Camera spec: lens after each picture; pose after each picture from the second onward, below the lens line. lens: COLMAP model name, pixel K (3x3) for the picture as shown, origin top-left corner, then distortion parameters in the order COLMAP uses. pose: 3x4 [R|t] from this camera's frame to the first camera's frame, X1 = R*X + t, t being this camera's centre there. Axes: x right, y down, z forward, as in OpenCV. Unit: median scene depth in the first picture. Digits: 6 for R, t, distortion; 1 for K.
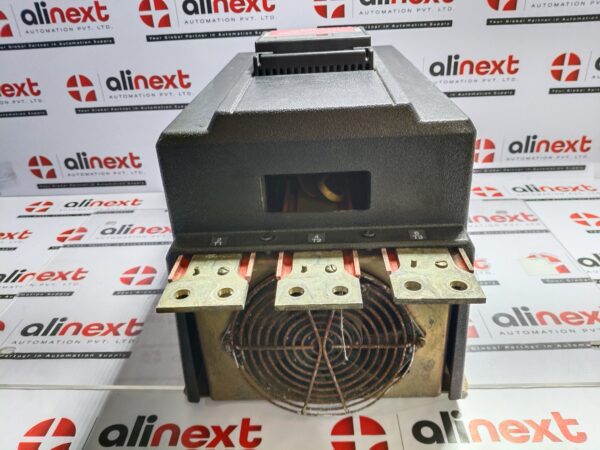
lens RADIAL K [[465.8, 0, 299.6], [0, 465.8, 223.9], [0, 0, 1]] dist [-0.017850, -0.031709]
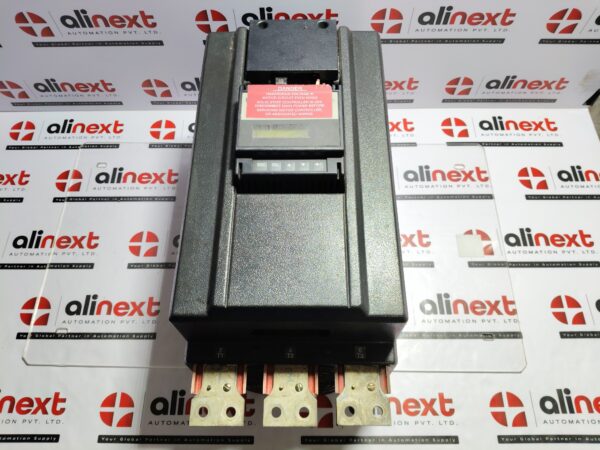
lens RADIAL K [[465.8, 0, 302.6], [0, 465.8, 225.9], [0, 0, 1]] dist [-0.017850, -0.031709]
pose [[0.998737, -0.005956, 0.049885, 0.002966], [-0.024101, 0.814427, 0.579765, -0.545174], [-0.044081, -0.580236, 0.813255, 0.028956]]
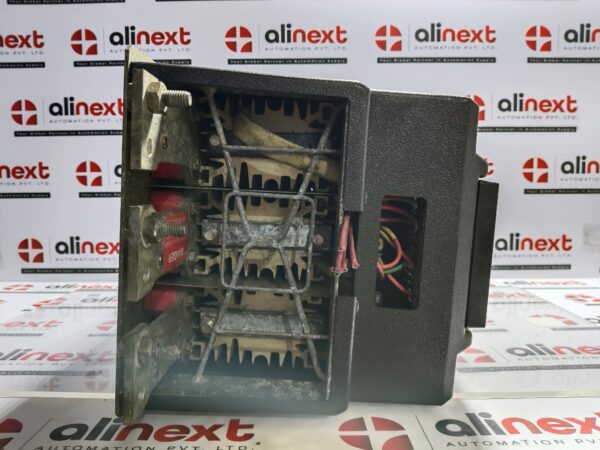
lens RADIAL K [[465.8, 0, 300.0], [0, 465.8, 222.0], [0, 0, 1]] dist [-0.017850, -0.031709]
pose [[0.998636, 0.039417, 0.034253, -0.024454], [-0.021968, 0.912170, -0.409223, 0.251315], [-0.047375, 0.407912, 0.911791, 0.057072]]
